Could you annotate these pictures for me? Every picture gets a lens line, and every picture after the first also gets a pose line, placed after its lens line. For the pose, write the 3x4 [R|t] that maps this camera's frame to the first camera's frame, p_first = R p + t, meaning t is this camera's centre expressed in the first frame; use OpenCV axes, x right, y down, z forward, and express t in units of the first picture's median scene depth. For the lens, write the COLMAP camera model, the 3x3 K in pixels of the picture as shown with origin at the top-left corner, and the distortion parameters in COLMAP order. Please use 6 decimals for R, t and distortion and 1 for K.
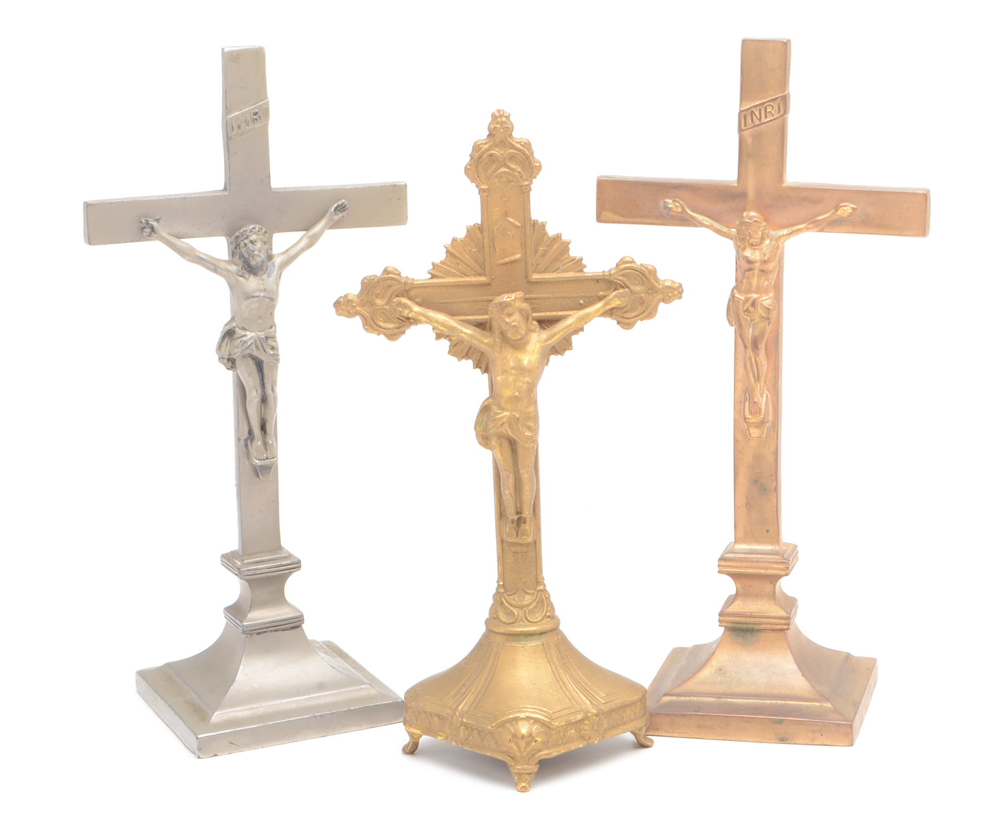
lens RADIAL K [[2370.6, 0, 492.9], [0, 2370.6, 428.3], [0, 0, 1]] dist [0.059624, 0.000000]
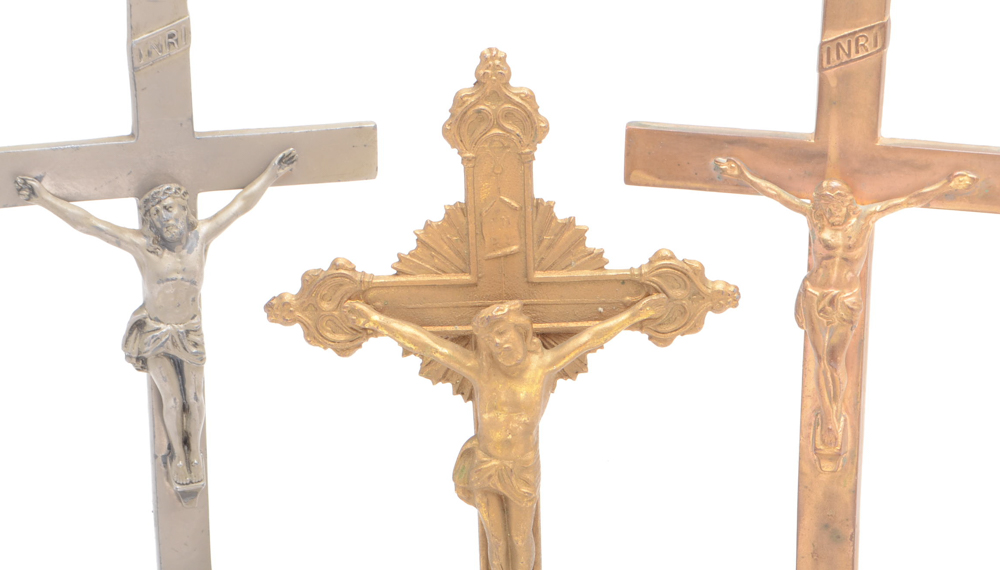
lens RADIAL K [[2072.2, 0, 485.1], [0, 2072.2, 362.9], [0, 0, 1]] dist [0.036339, 0.000000]
pose [[0.999530, 0.017097, -0.025446, 0.018145], [-0.014896, 0.996327, 0.084320, -0.090338], [0.026795, -0.083901, 0.996114, 0.357588]]
